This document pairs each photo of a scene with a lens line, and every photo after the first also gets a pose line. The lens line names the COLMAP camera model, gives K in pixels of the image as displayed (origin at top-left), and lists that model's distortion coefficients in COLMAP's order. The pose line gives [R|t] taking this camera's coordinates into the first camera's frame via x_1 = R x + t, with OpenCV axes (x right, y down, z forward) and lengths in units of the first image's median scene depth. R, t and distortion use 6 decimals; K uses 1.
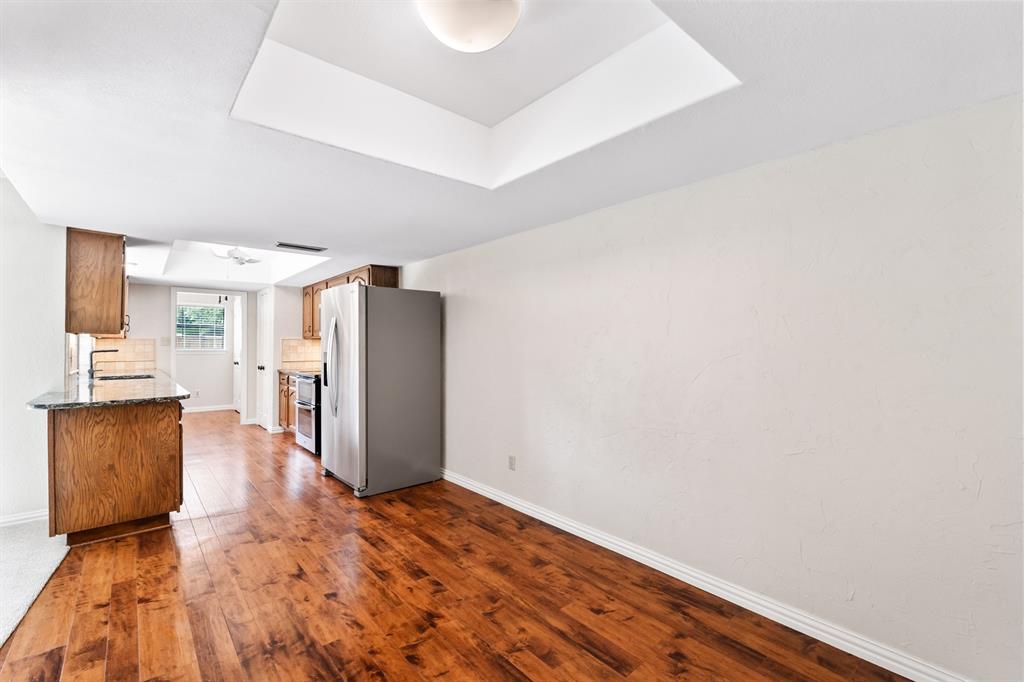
lens RADIAL K [[460.6, 0, 512.0], [0, 460.6, 341.0], [0, 0, 1]] dist [0.015136, 0.000044]
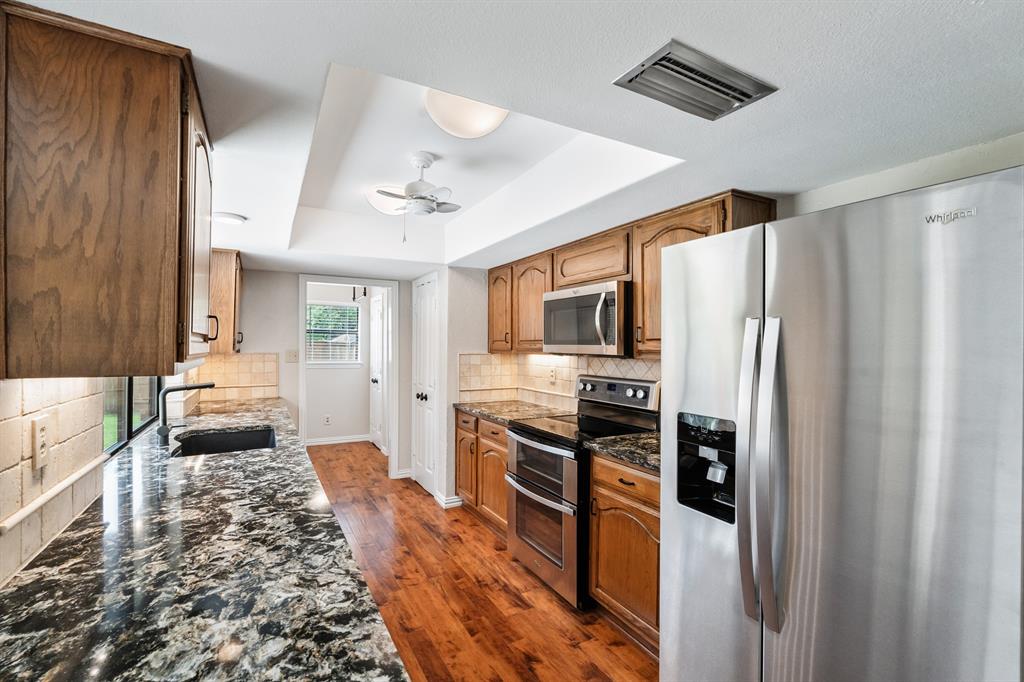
lens RADIAL K [[447.8, 0, 512.0], [0, 447.8, 341.0], [0, 0, 1]] dist [-0.001545, -0.000138]
pose [[0.984387, -0.000969, -0.176016, -0.324197], [0.001161, 0.999999, 0.000988, -0.021820], [0.176014, -0.001177, 0.984387, 0.426275]]
